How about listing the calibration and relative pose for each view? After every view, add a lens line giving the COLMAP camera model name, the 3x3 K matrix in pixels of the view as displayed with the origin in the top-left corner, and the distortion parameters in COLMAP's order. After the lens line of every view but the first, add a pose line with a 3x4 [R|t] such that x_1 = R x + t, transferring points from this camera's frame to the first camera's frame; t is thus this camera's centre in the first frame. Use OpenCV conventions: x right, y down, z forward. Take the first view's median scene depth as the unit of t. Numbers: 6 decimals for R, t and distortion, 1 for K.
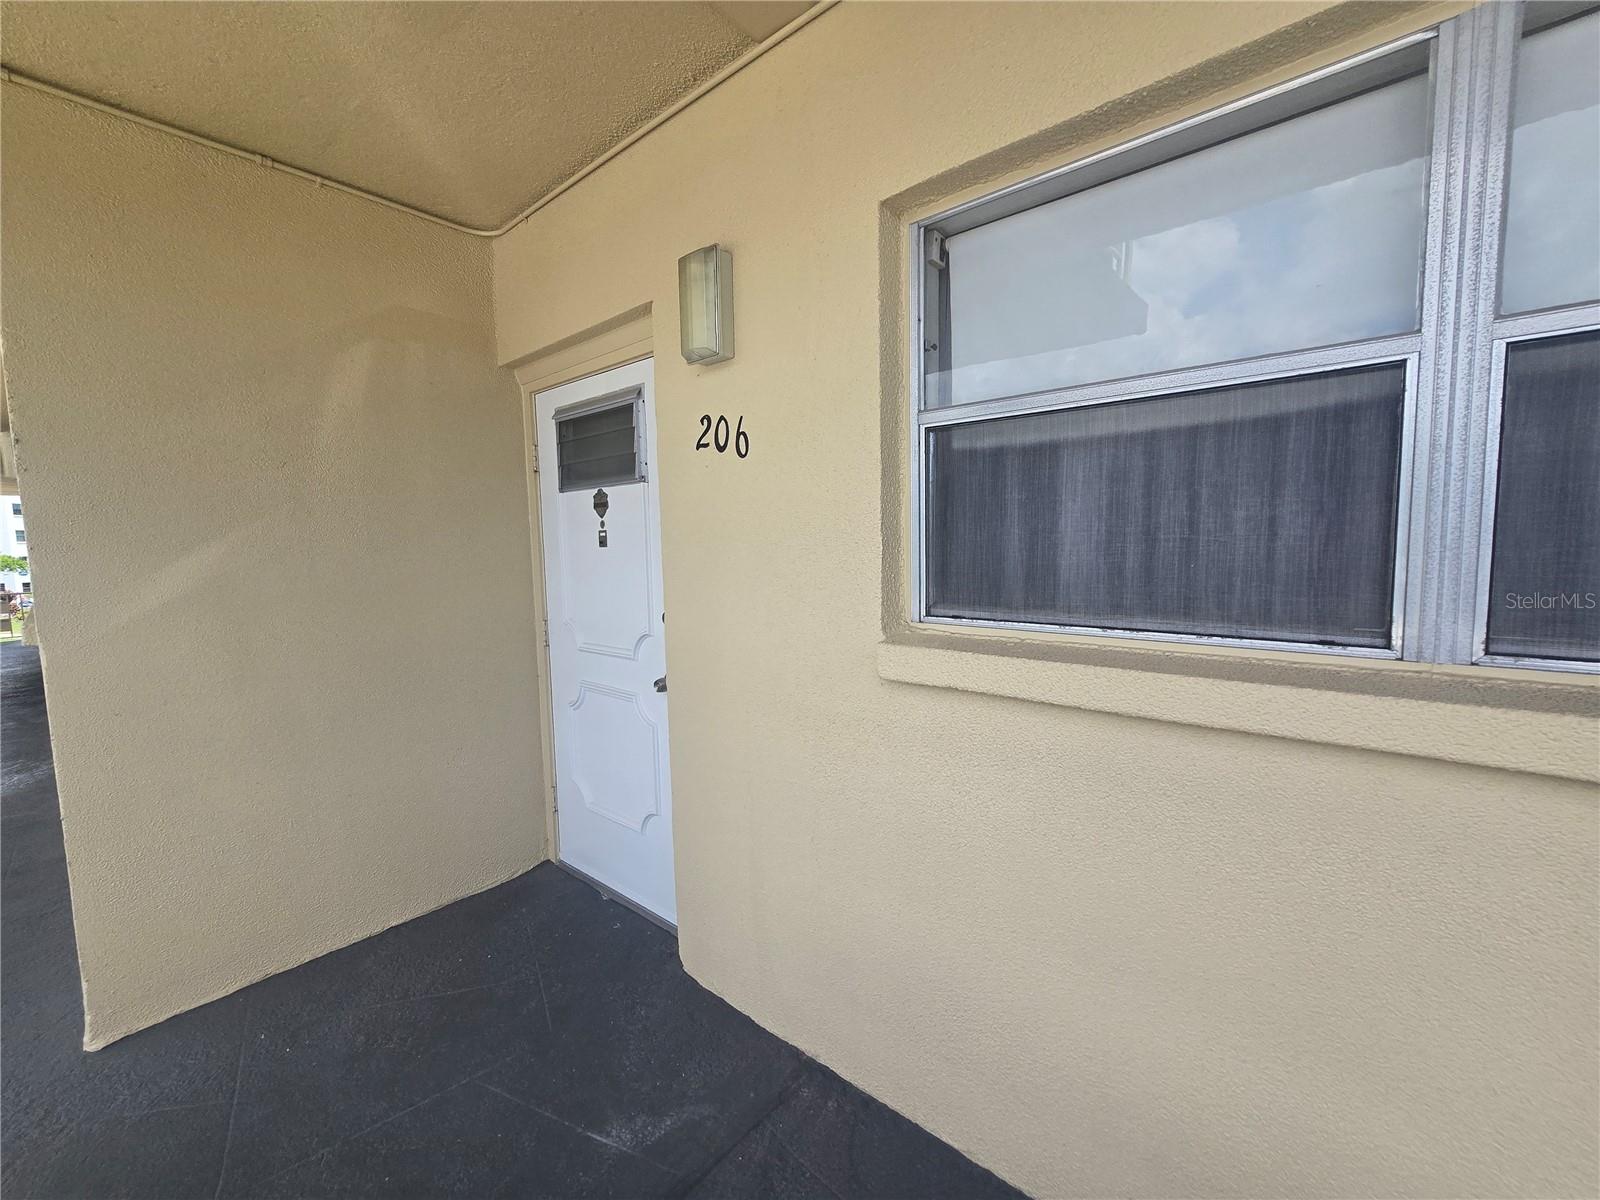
lens RADIAL K [[656.0, 0, 800.0], [0, 656.0, 600.0], [0, 0, 1]] dist [-0.009161, 0.001946]
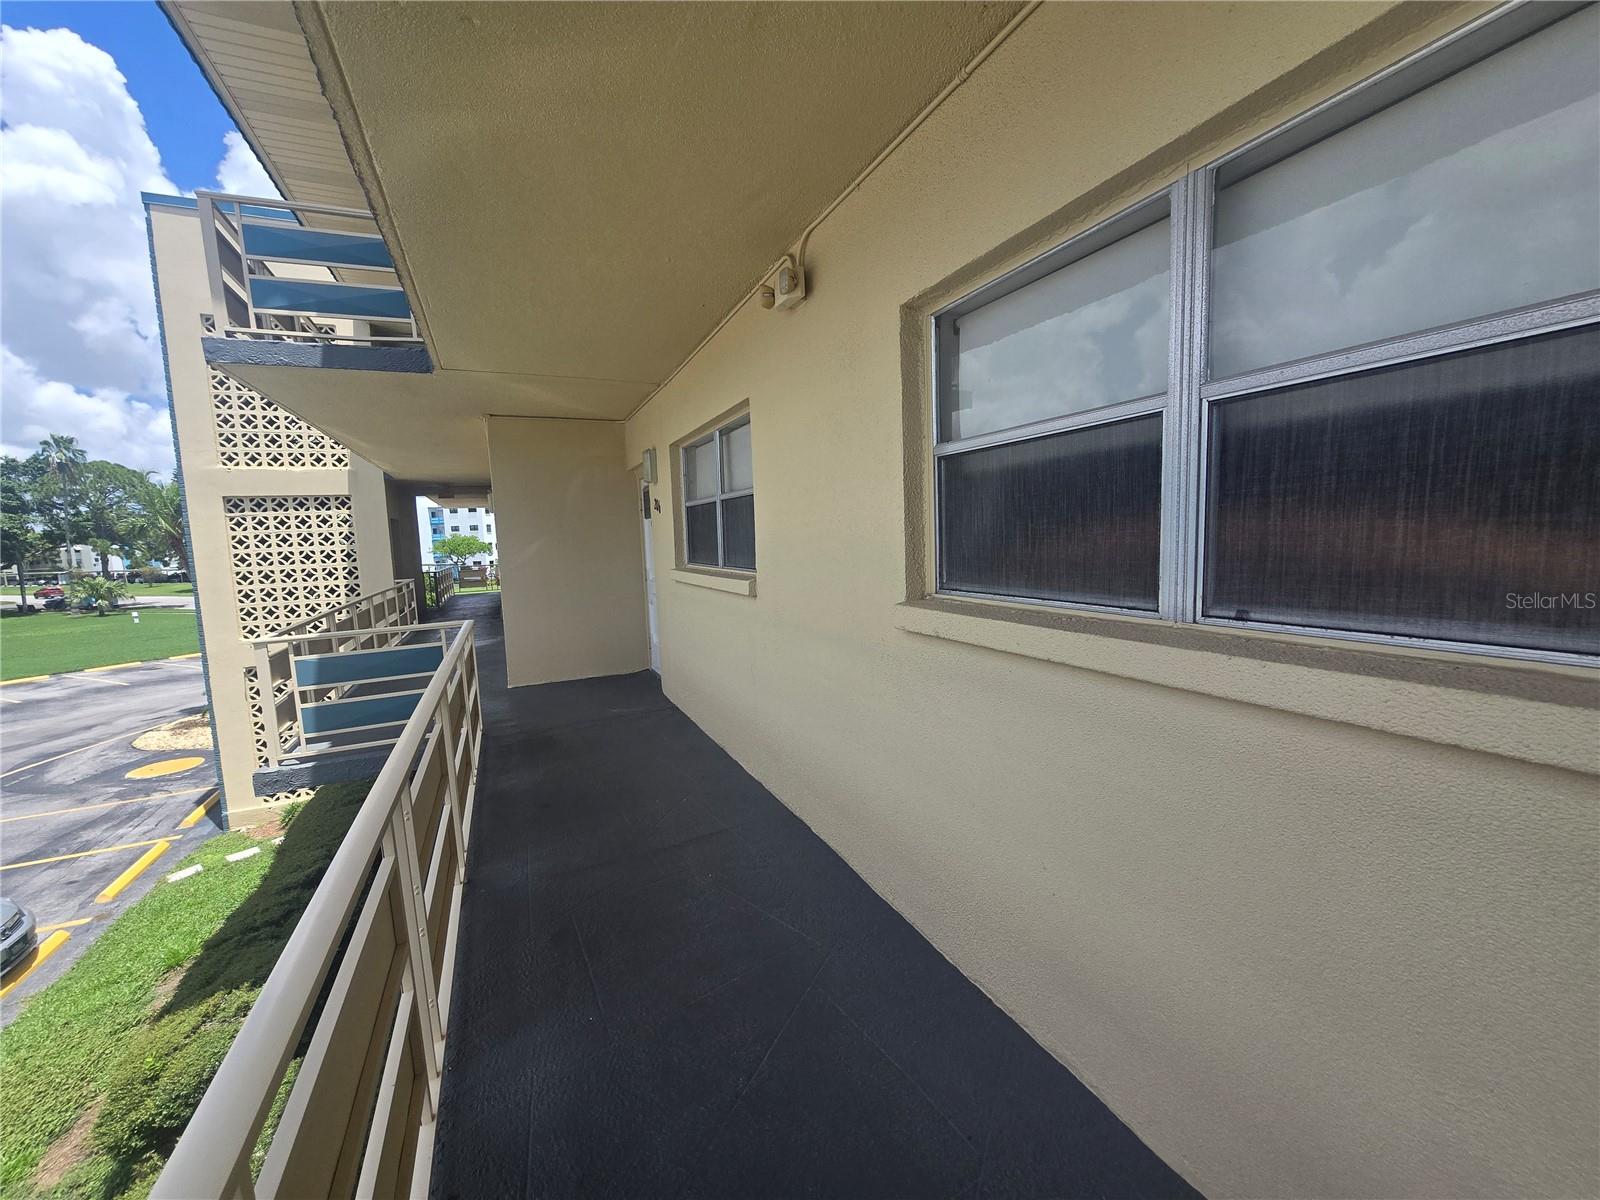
lens RADIAL K [[676.6, 0, 798.6], [0, 676.6, 626.1], [0, 0, 1]] dist [0.079908, -0.031458]
pose [[0.898754, 0.059211, -0.434437, 0.589415], [-0.037865, 0.997619, 0.057636, 0.033710], [0.436815, -0.035351, 0.898856, -0.502356]]
